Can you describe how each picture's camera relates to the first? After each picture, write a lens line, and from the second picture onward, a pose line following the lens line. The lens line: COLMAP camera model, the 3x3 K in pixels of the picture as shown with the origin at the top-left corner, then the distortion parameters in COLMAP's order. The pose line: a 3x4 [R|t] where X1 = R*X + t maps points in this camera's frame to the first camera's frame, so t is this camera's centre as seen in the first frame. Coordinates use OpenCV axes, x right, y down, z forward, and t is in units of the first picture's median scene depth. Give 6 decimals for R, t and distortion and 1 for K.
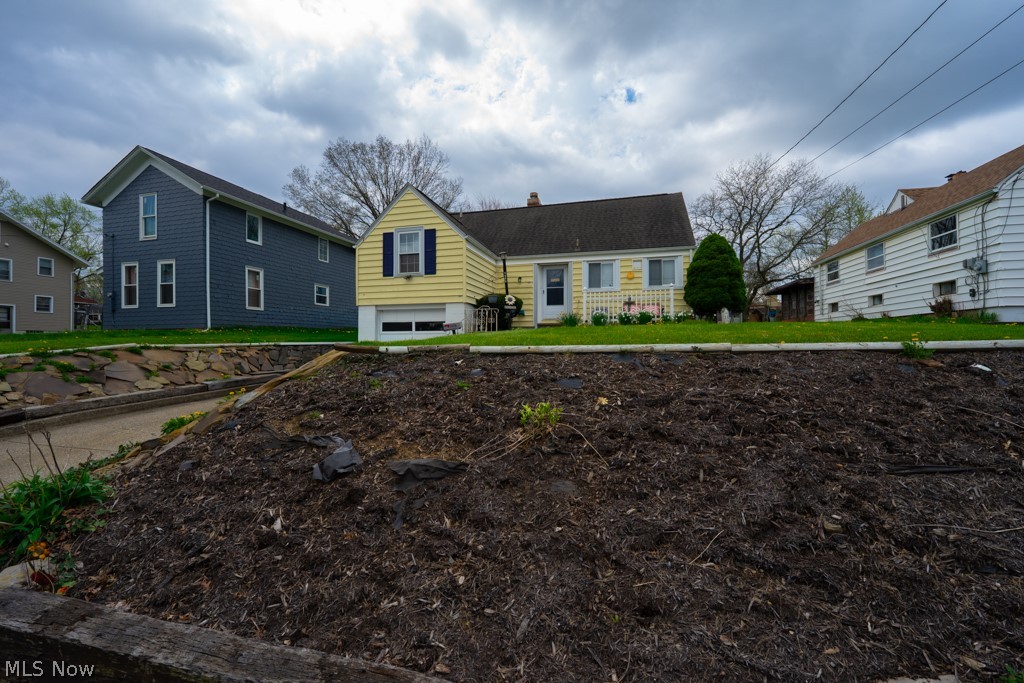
lens RADIAL K [[406.2, 0, 512.0], [0, 406.2, 341.5], [0, 0, 1]] dist [-0.010754, -0.000083]
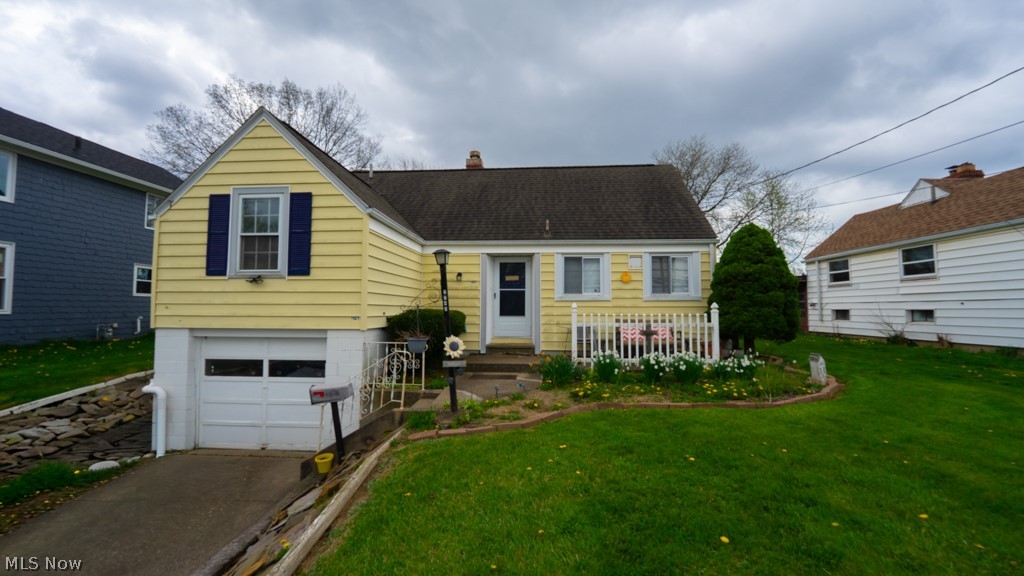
lens RADIAL K [[405.8, 0, 512.0], [0, 405.8, 288.0], [0, 0, 1]] dist [-0.011226, -0.000441]
pose [[0.981799, 0.016240, 0.189226, -0.021665], [-0.006806, 0.998706, -0.050400, -0.108714], [-0.189800, 0.048195, 0.980639, 0.369548]]
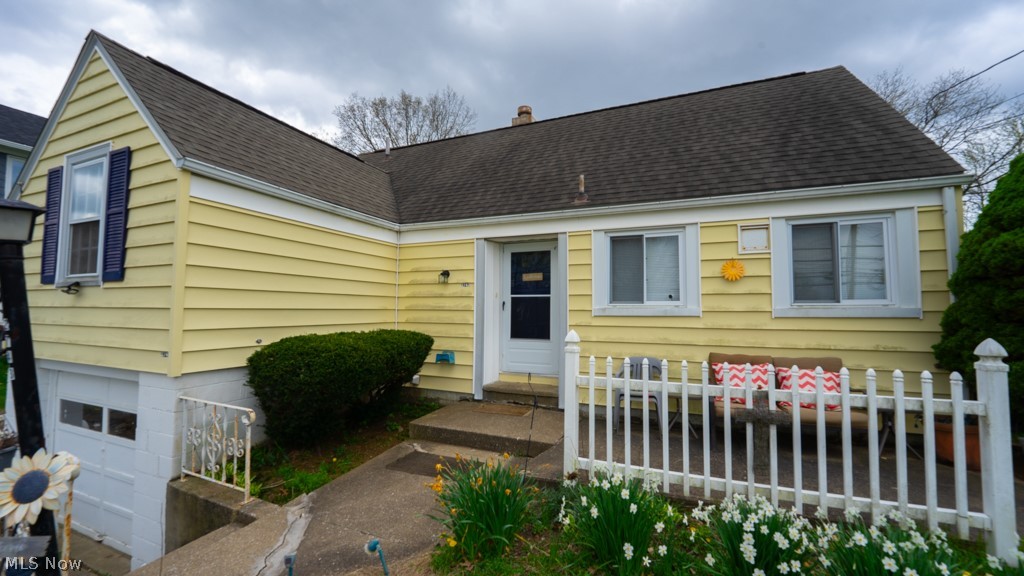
lens RADIAL K [[405.8, 0, 512.0], [0, 405.8, 288.0], [0, 0, 1]] dist [-0.011226, -0.000441]
pose [[0.990624, 0.001180, -0.136608, 0.153040], [-0.007605, 0.998889, -0.046515, -0.129527], [0.136402, 0.047118, 0.989532, 0.631898]]
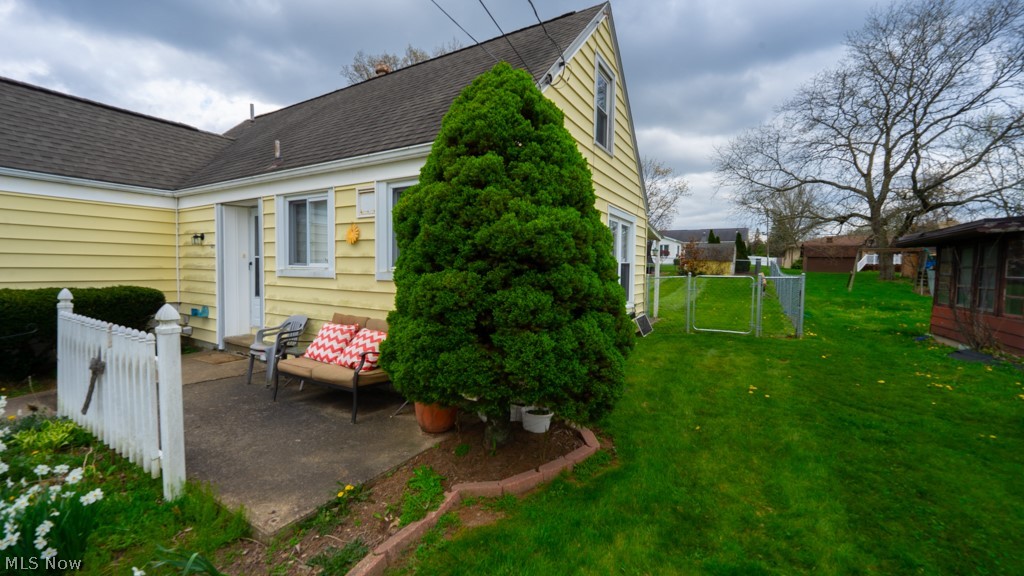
lens RADIAL K [[405.8, 0, 512.0], [0, 405.8, 288.0], [0, 0, 1]] dist [-0.011226, -0.000441]
pose [[0.964433, 0.030975, -0.262508, 0.508449], [-0.016118, 0.998154, 0.058562, -0.137635], [0.263837, -0.052248, 0.963151, 0.689640]]
